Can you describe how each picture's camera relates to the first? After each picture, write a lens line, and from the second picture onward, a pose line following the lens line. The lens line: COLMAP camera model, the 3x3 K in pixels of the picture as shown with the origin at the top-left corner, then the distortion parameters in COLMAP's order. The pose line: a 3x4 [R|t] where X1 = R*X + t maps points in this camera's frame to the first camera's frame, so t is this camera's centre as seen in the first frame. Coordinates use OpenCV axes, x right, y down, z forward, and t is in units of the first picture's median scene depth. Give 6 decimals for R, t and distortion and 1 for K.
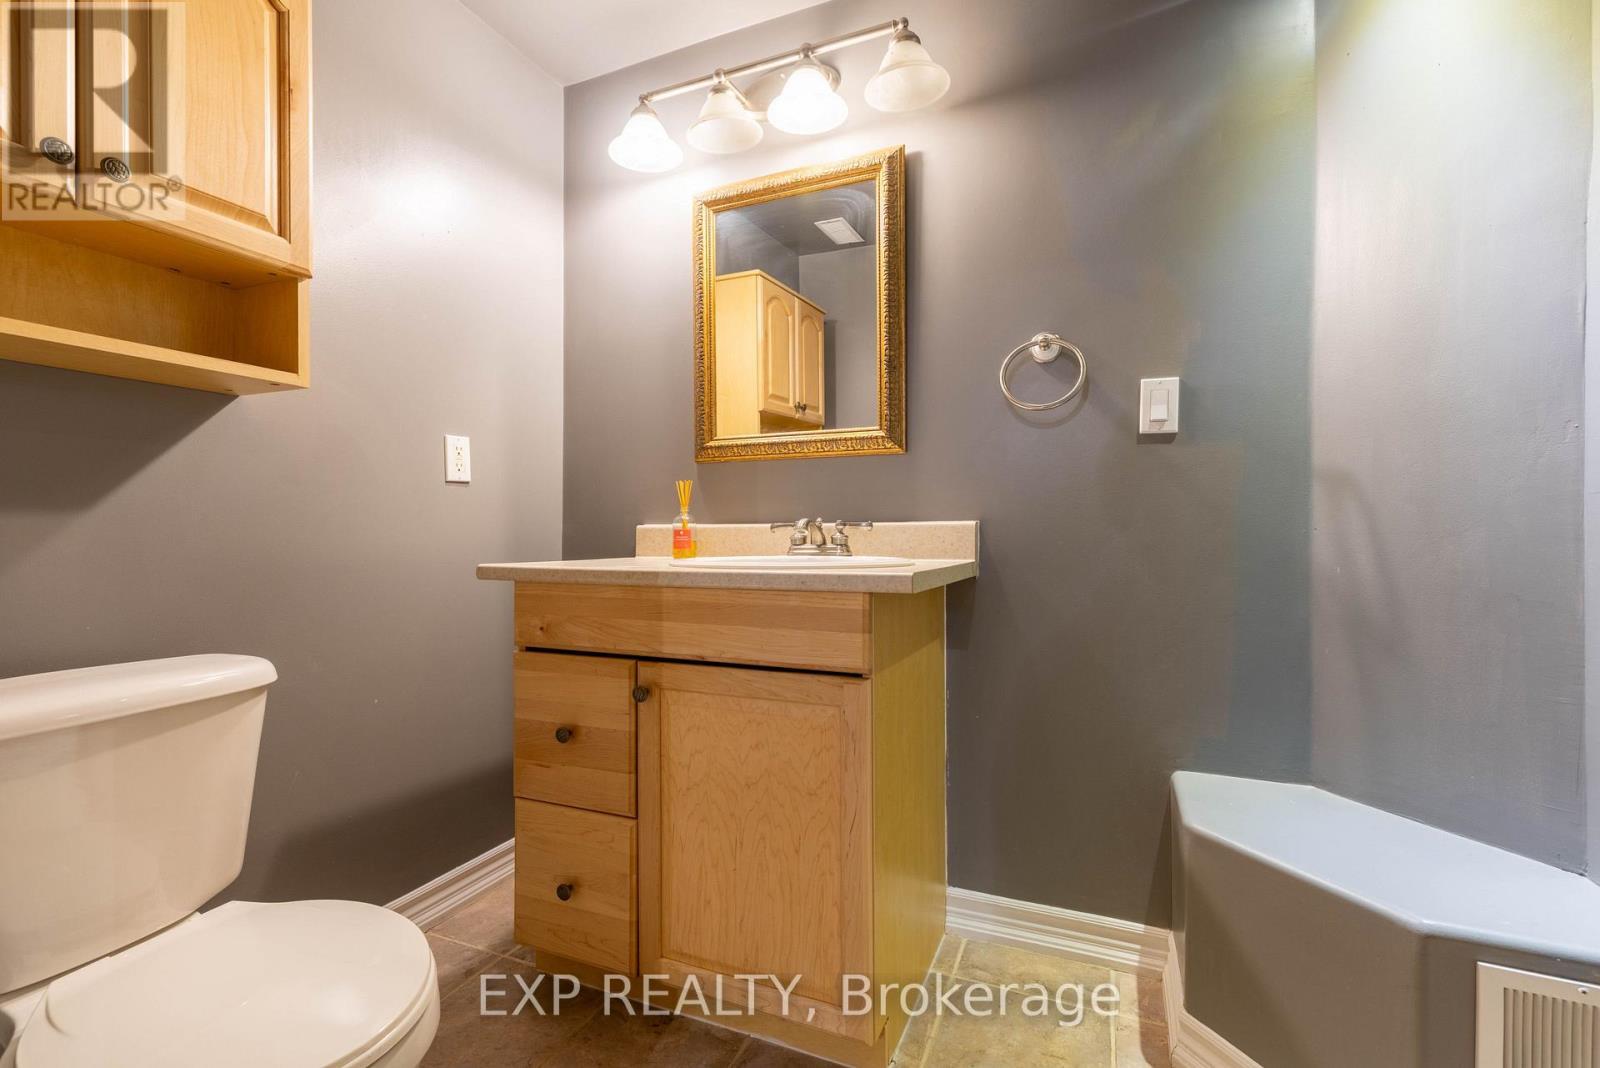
lens RADIAL K [[699.5, 0, 804.9], [0, 699.5, 531.6], [0, 0, 1]] dist [0.001476, 0.000509]
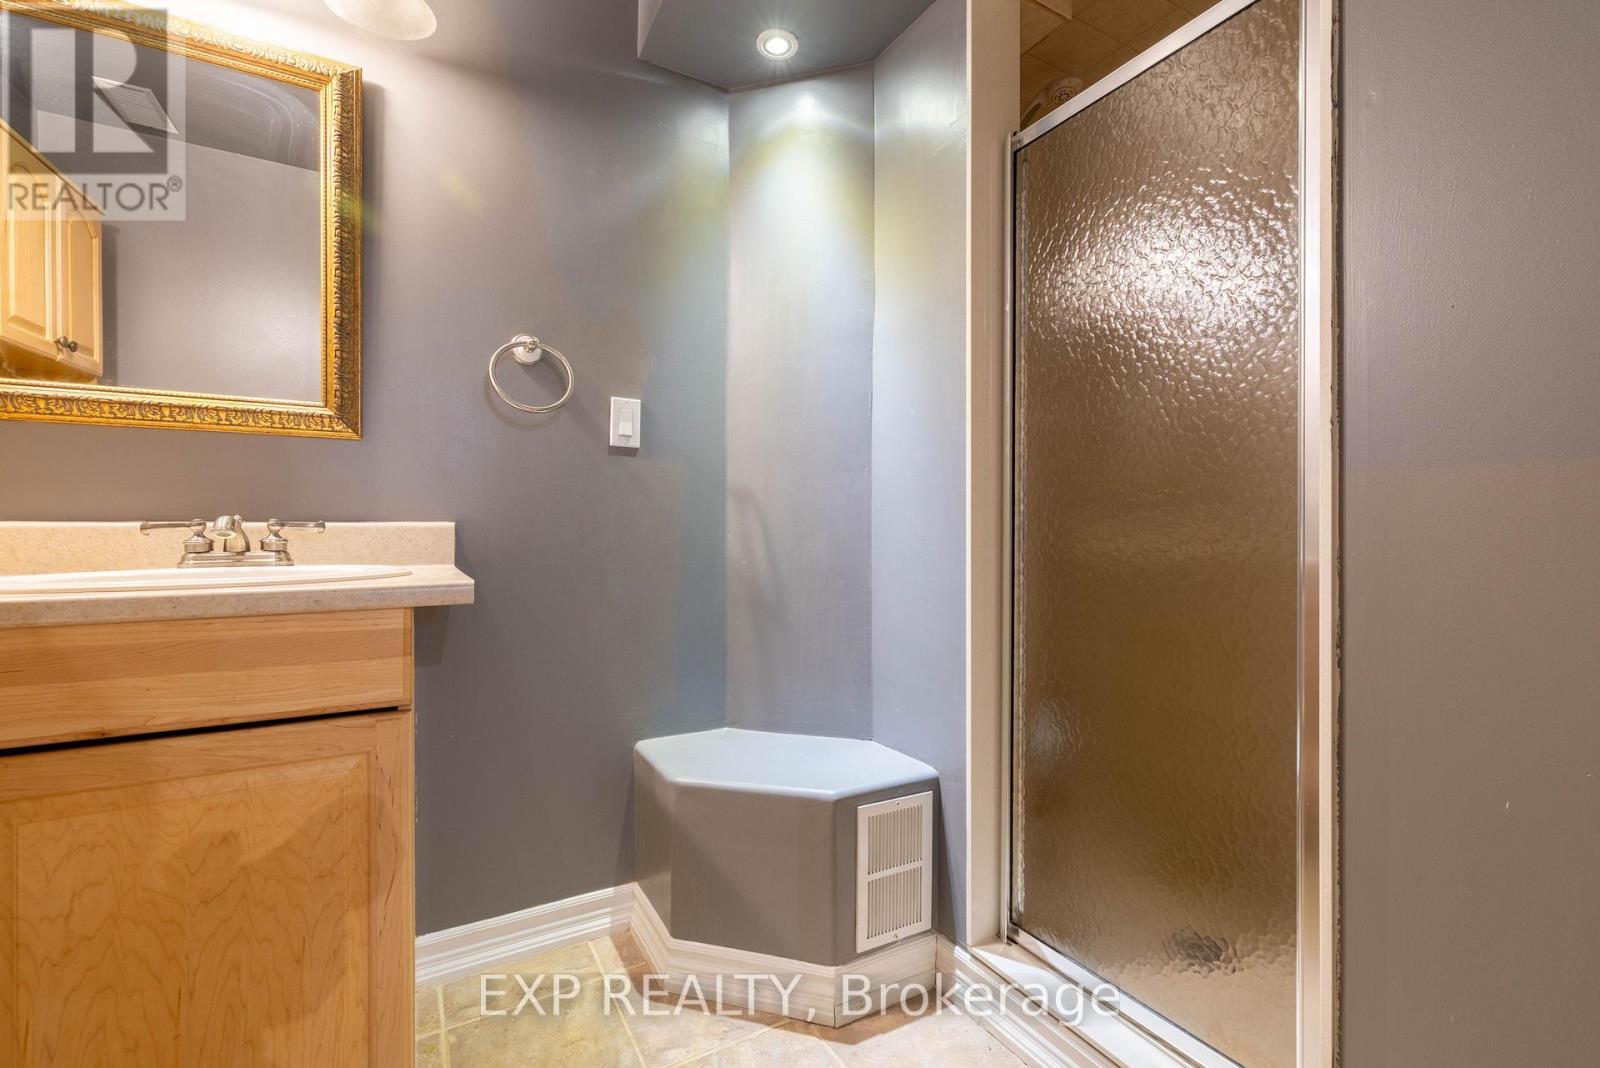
lens RADIAL K [[699.7, 0, 799.4], [0, 699.7, 529.8], [0, 0, 1]] dist [0.002168, 0.001186]
pose [[0.603562, 0.004221, 0.797305, -0.221175], [-0.001098, 0.999989, -0.004463, -0.001889], [-0.797315, 0.001819, 0.603561, 0.089141]]
